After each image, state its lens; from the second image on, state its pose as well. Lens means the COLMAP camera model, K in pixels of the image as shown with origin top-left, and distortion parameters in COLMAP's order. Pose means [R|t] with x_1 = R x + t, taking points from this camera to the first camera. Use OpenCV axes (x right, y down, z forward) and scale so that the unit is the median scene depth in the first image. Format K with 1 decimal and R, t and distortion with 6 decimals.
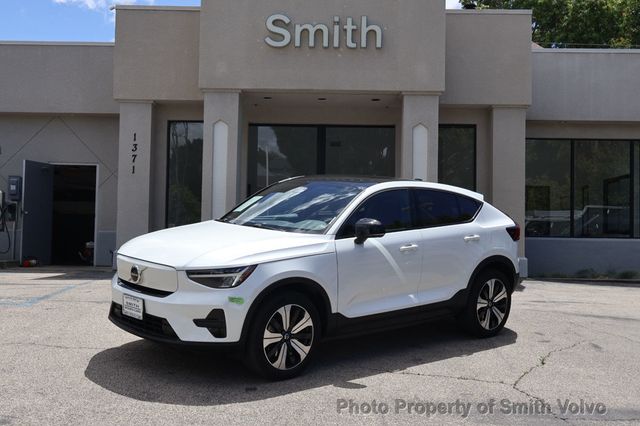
lens RADIAL K [[804.3, 0, 320.0], [0, 804.3, 213.0], [0, 0, 1]] dist [0.013799, 0.007309]
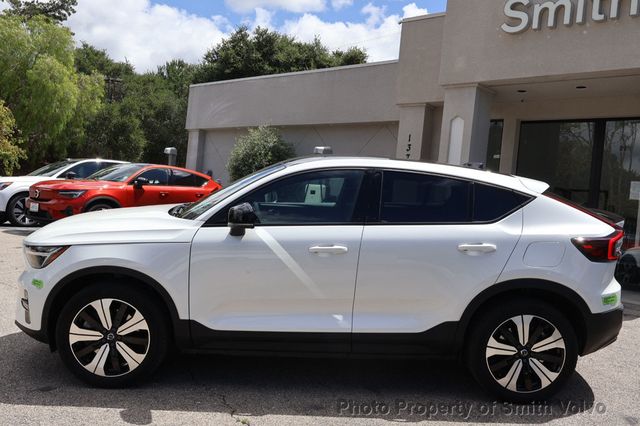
lens RADIAL K [[637.6, 0, 319.9], [0, 637.6, 193.8], [0, 0, 1]] dist [0.013289, 0.022084]
pose [[0.736764, 0.028756, -0.675538, 0.419323], [-0.056549, 0.998216, -0.019182, 0.004385], [0.673781, 0.052334, 0.737075, 0.485088]]
